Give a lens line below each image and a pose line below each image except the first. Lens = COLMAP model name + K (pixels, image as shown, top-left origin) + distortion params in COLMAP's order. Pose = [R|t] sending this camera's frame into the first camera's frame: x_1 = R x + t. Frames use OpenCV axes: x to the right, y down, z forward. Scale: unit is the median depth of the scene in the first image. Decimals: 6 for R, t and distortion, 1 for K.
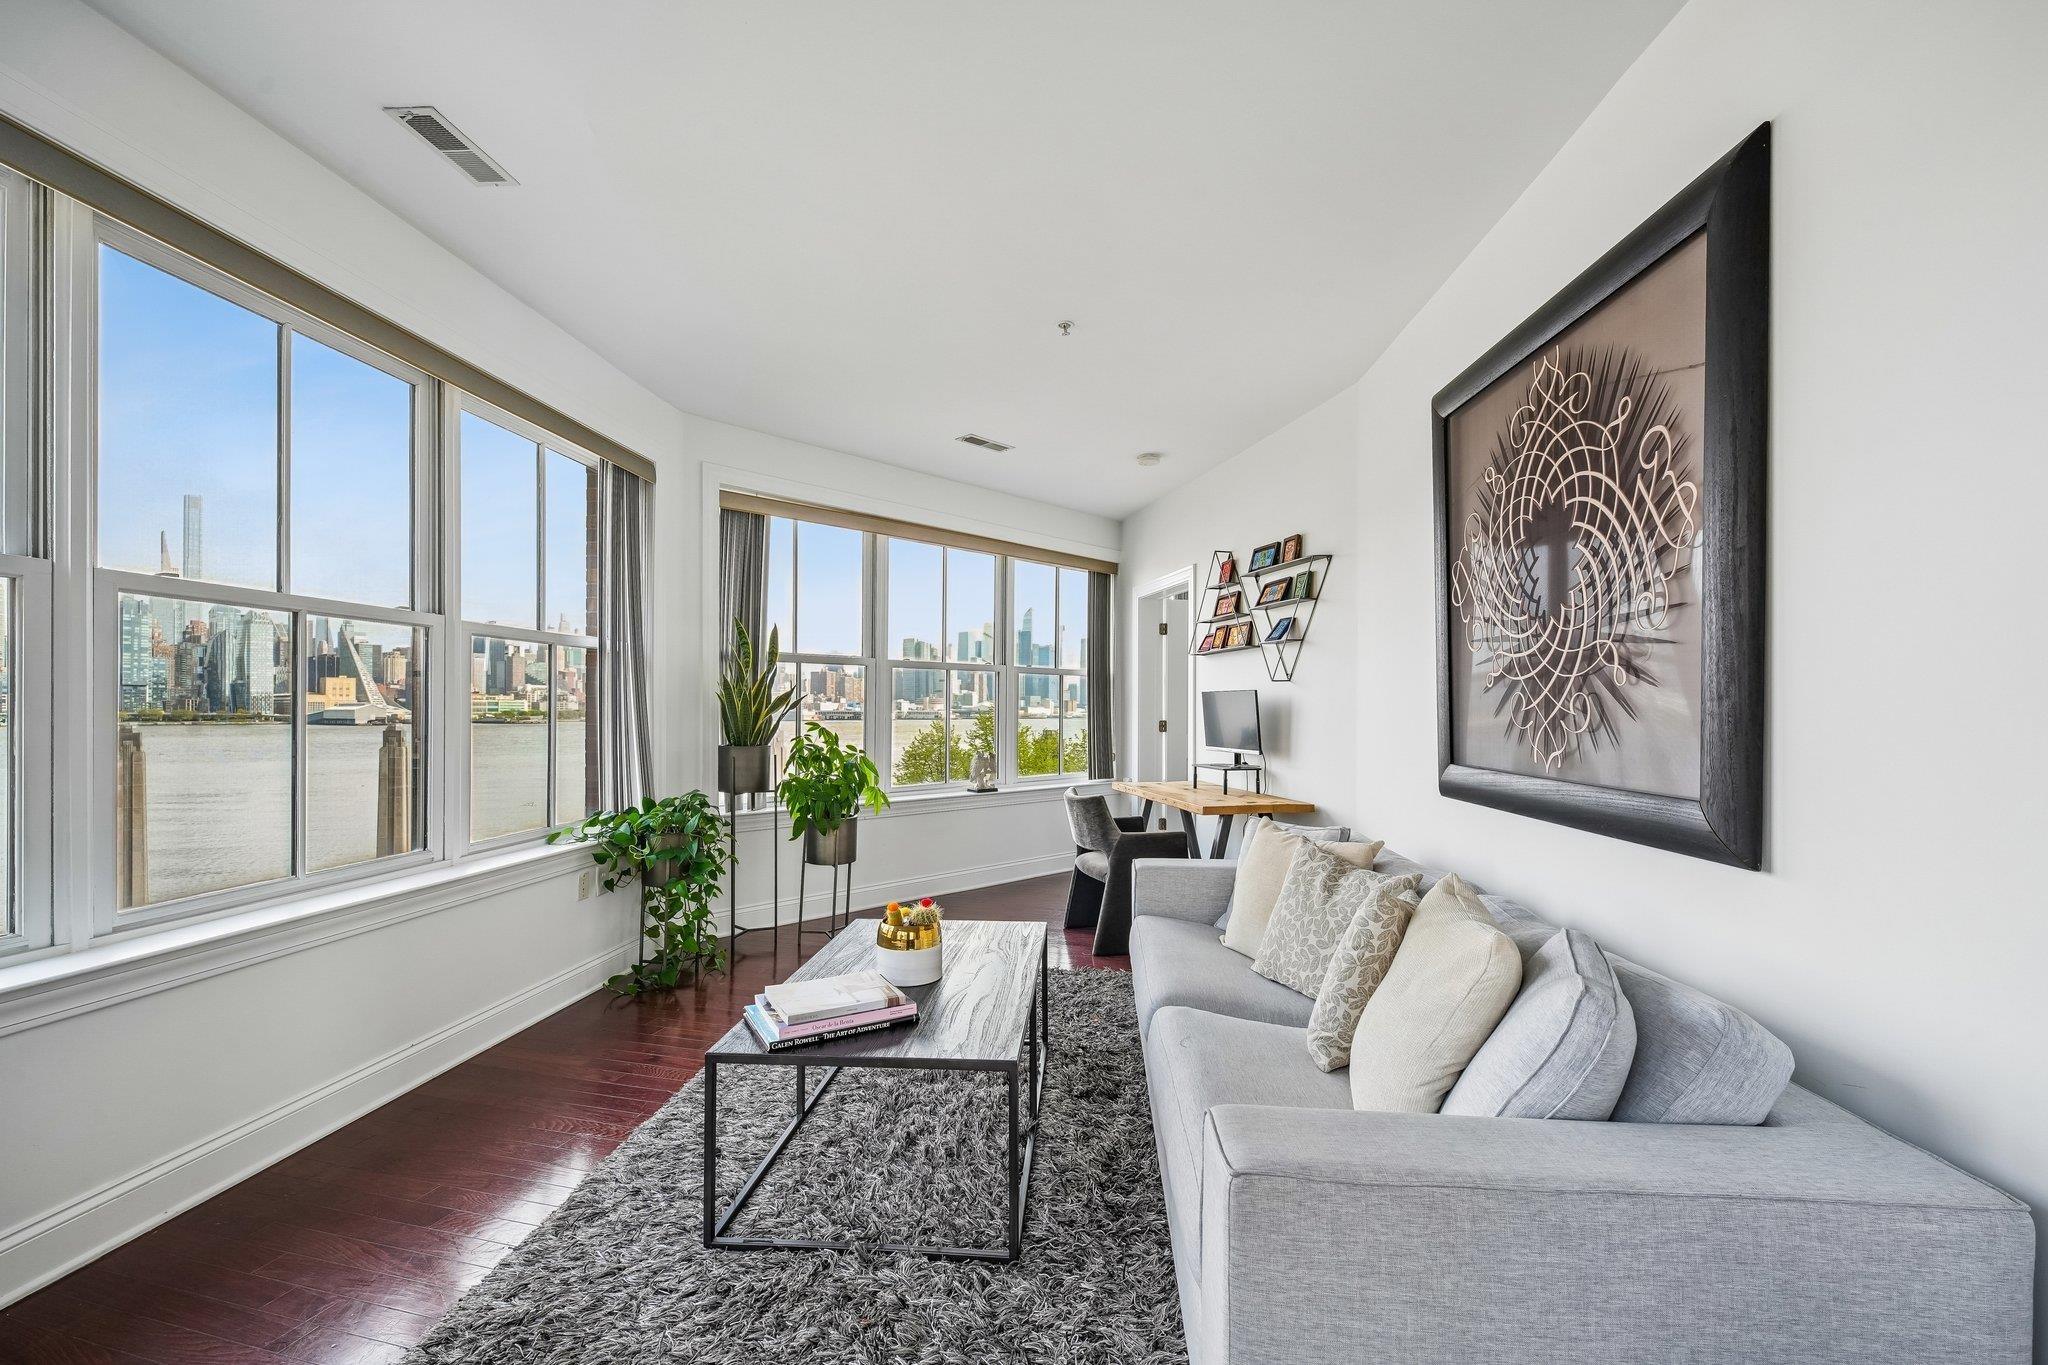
lens RADIAL K [[863.0, 0, 1017.3], [0, 863.0, 697.3], [0, 0, 1]] dist [0.016904, -0.007613]
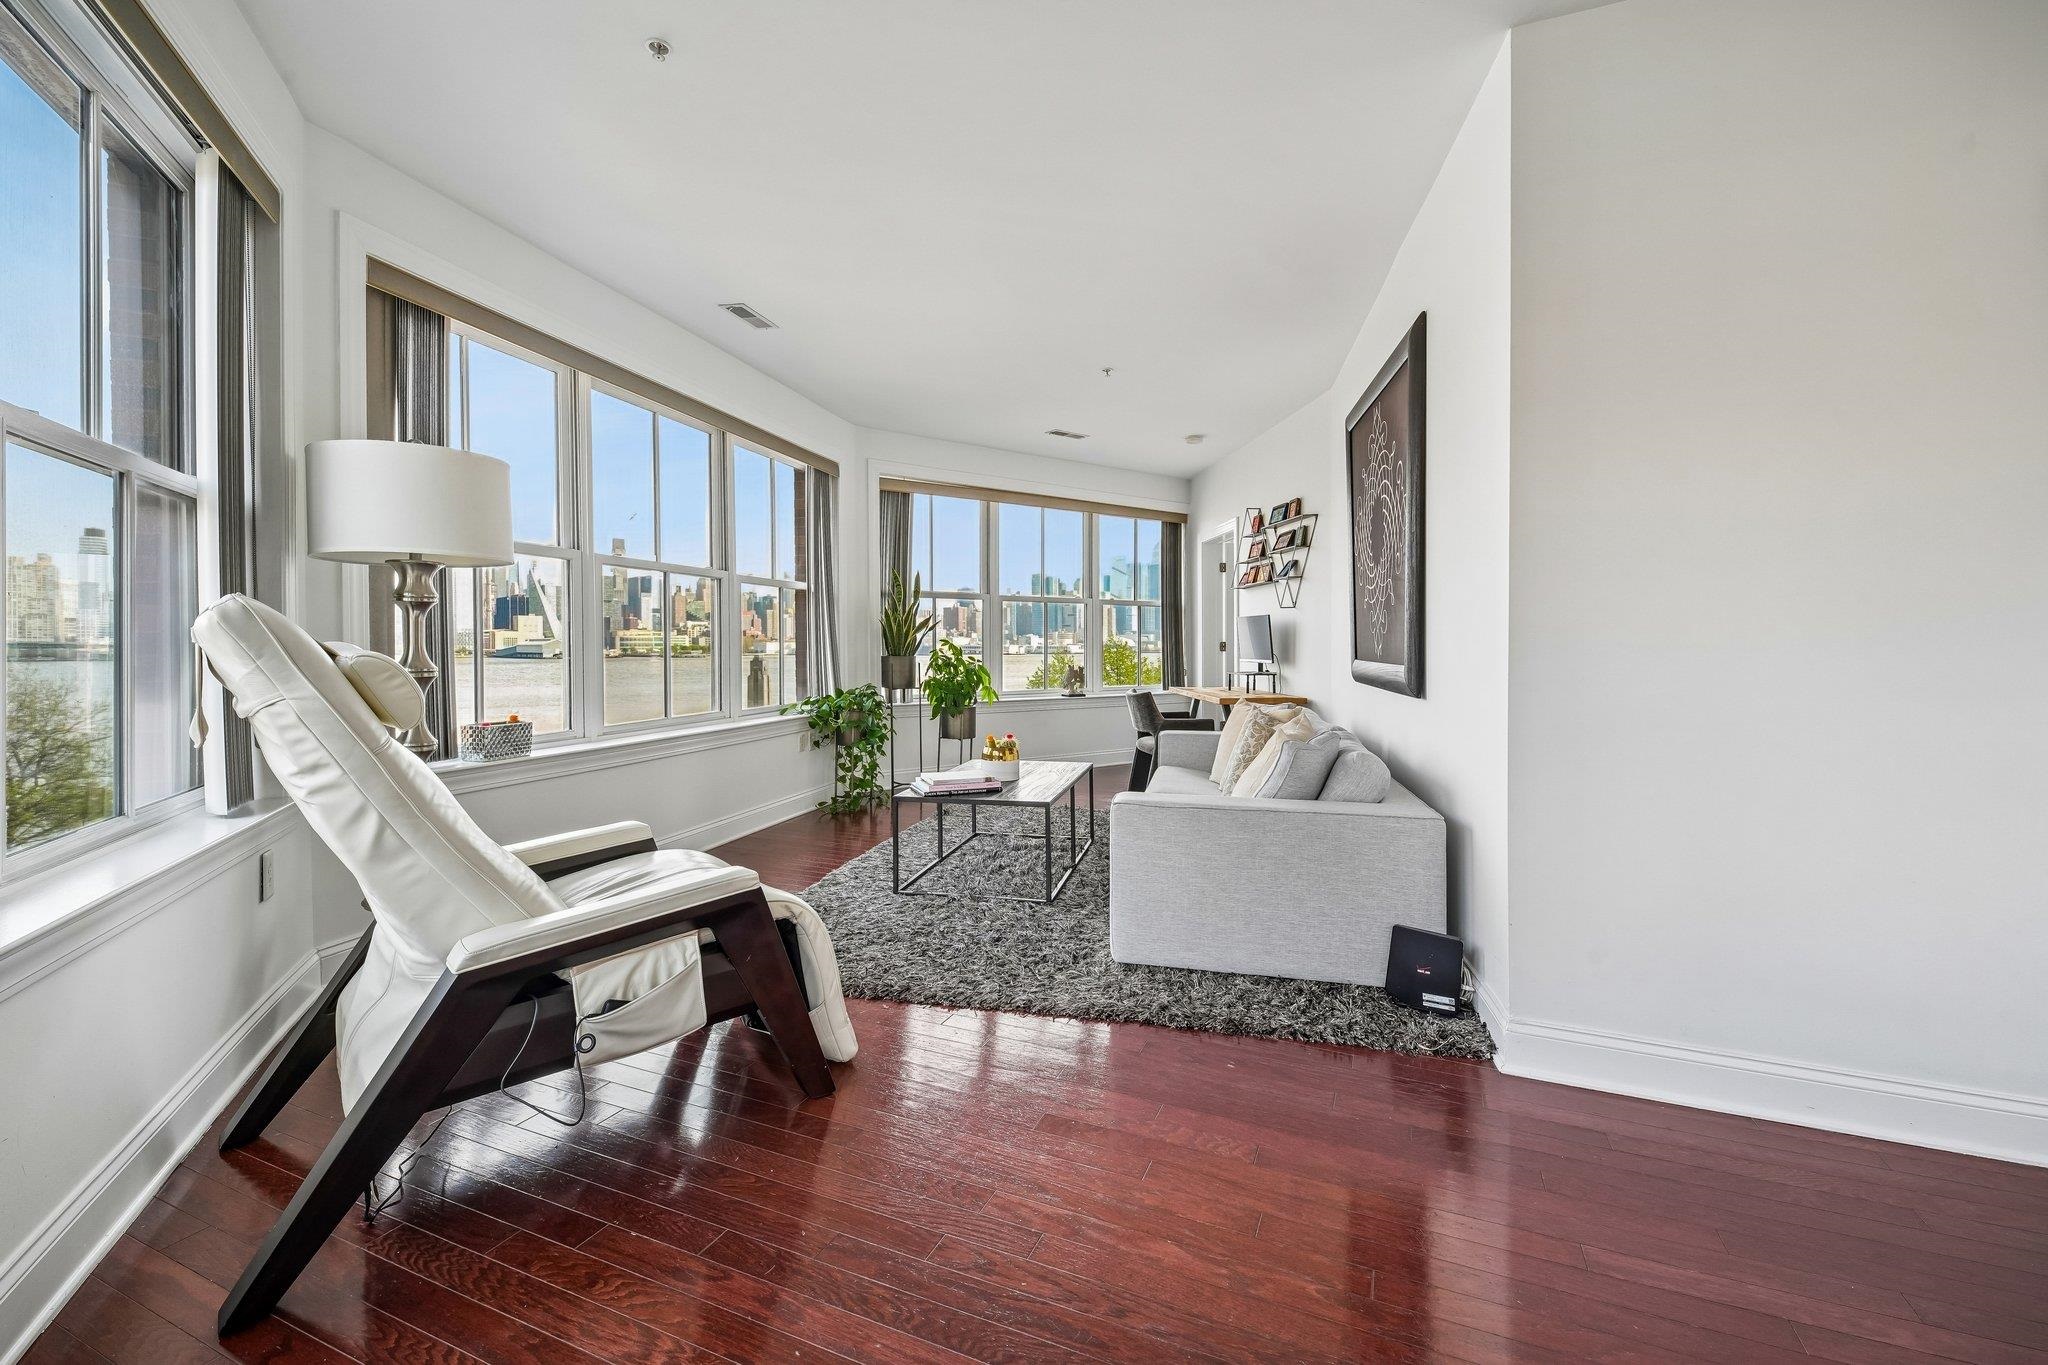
lens RADIAL K [[863.8, 0, 1039.5], [0, 863.8, 664.2], [0, 0, 1]] dist [0.010679, -0.005380]
pose [[0.992360, -0.001427, -0.123364, 0.093166], [0.006094, 0.999280, 0.037456, 0.016582], [0.123221, -0.037921, 0.991654, -0.391229]]
